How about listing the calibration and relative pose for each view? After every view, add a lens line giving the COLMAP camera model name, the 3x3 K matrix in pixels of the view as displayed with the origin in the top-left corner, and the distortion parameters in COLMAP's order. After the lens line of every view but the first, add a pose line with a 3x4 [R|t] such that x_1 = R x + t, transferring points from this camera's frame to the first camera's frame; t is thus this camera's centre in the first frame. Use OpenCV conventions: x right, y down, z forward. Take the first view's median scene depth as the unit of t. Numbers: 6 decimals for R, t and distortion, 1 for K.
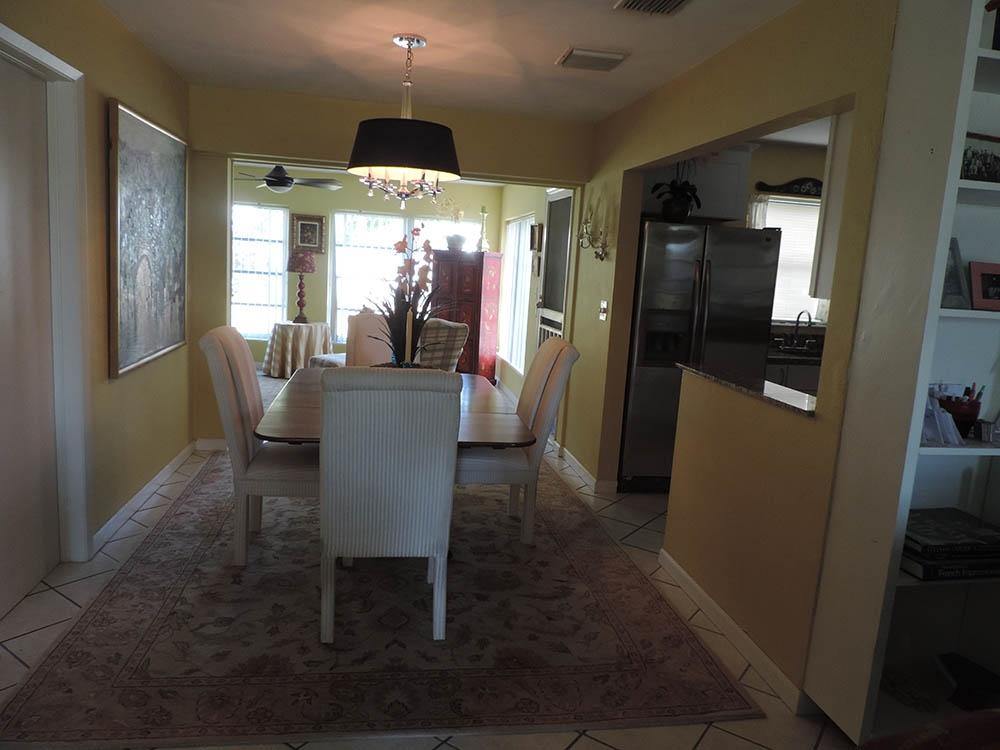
lens RADIAL K [[704.6, 0, 502.3], [0, 704.6, 373.3], [0, 0, 1]] dist [-0.020761, 0.003627]
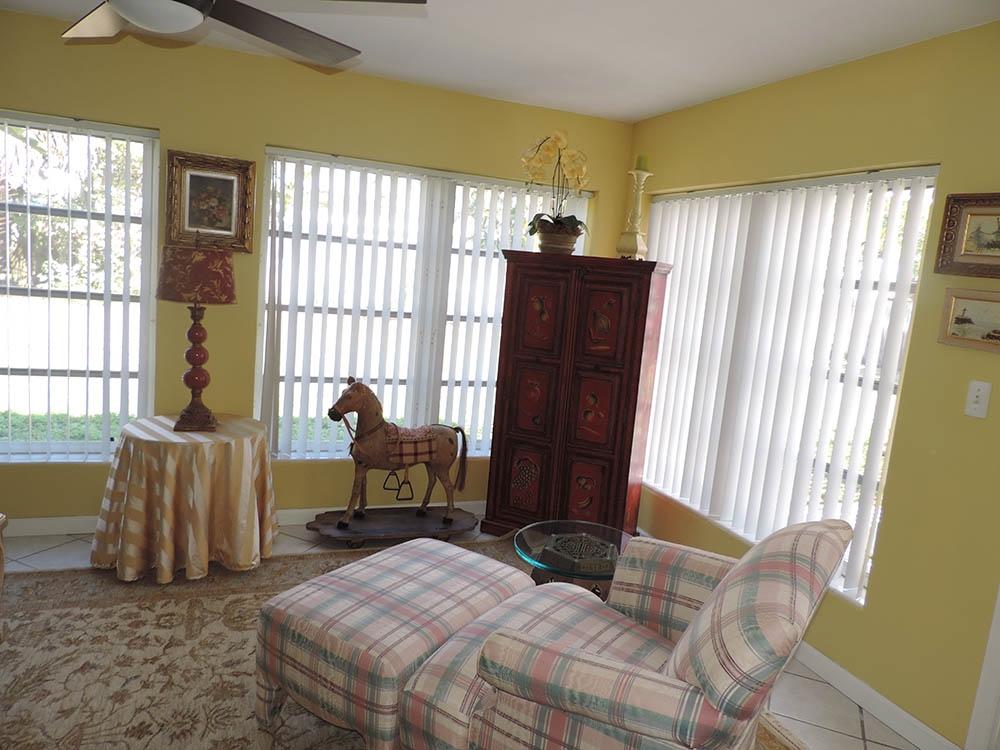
lens RADIAL K [[679.5, 0, 525.6], [0, 679.5, 375.6], [0, 0, 1]] dist [-0.014270, 0.002931]
pose [[0.979329, -0.012008, 0.201918, -0.180232], [0.009227, 0.999849, 0.014712, -0.103845], [-0.202064, -0.012545, 0.979292, 0.585268]]
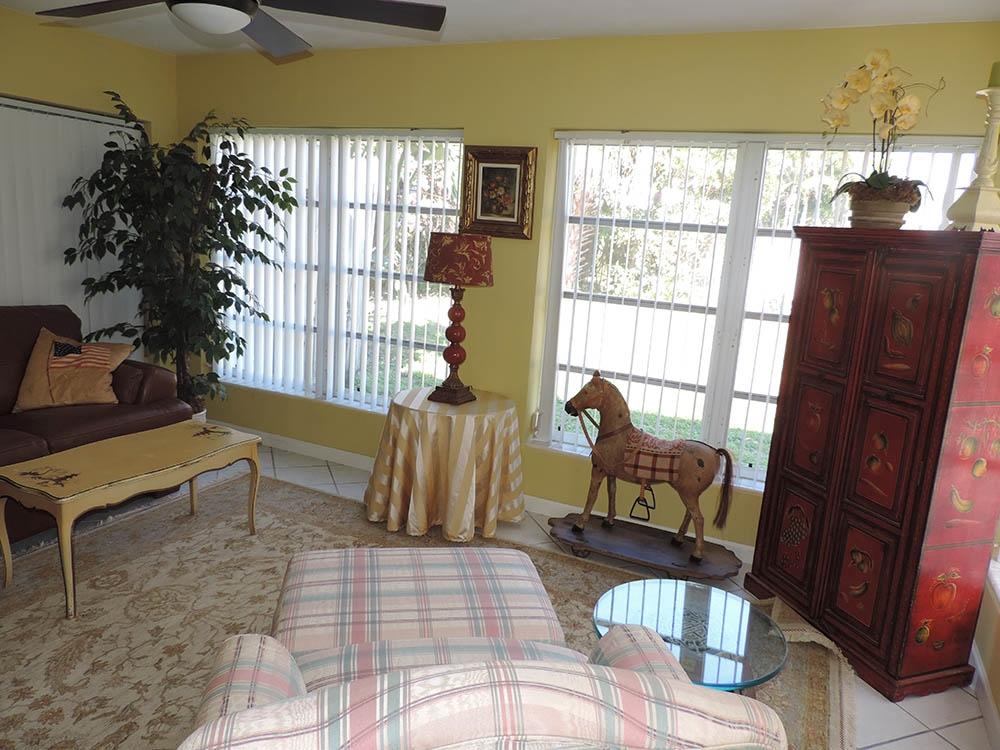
lens RADIAL K [[704.6, 0, 502.3], [0, 704.6, 373.3], [0, 0, 1]] dist [-0.020761, 0.003627]
pose [[0.823814, 0.102983, -0.557428, -0.022939], [-0.100677, 0.994307, 0.034907, -0.105068], [0.557849, 0.027363, 0.829491, 0.657418]]
